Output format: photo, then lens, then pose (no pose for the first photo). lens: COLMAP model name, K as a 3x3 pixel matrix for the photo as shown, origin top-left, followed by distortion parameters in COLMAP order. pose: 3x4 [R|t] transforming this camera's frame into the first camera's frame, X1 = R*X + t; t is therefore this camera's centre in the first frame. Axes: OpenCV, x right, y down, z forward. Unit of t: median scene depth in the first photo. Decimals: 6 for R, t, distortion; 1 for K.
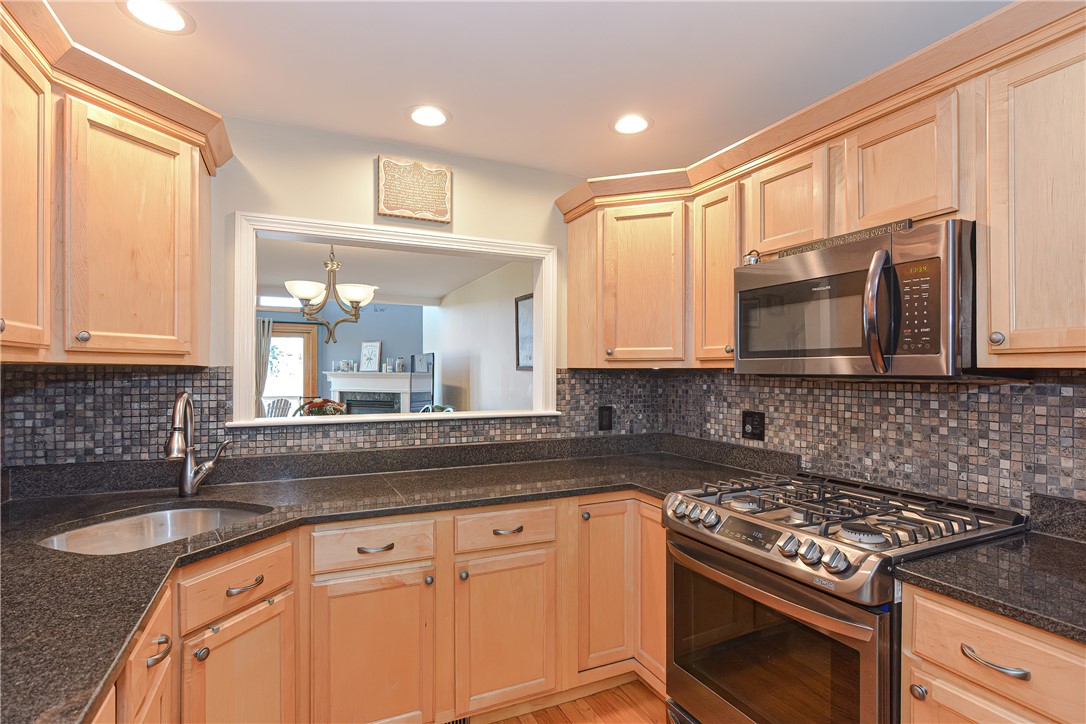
lens RADIAL K [[540.0, 0, 549.6], [0, 540.0, 369.1], [0, 0, 1]] dist [-0.002147, 0.001425]
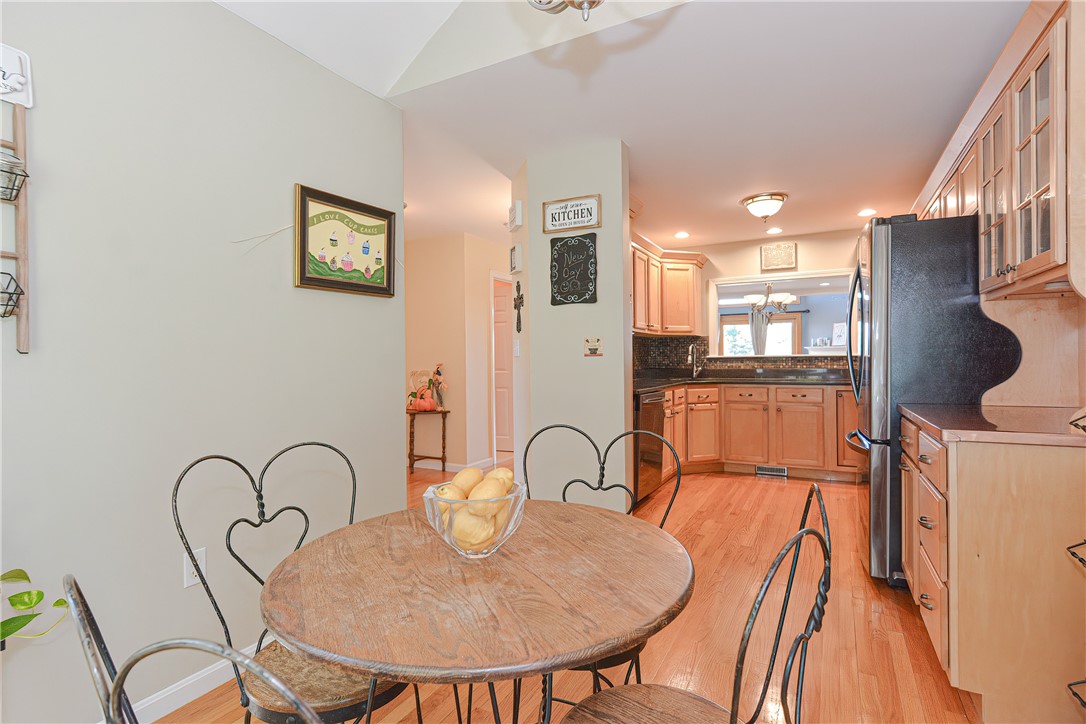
lens RADIAL K [[540.0, 0, 542.7], [0, 540.0, 360.9], [0, 0, 1]] dist [-0.002147, 0.001425]
pose [[0.593068, -0.004259, -0.805141, 1.107119], [0.013879, 0.999892, 0.004934, 0.095904], [0.805033, -0.014101, 0.593063, -1.294431]]
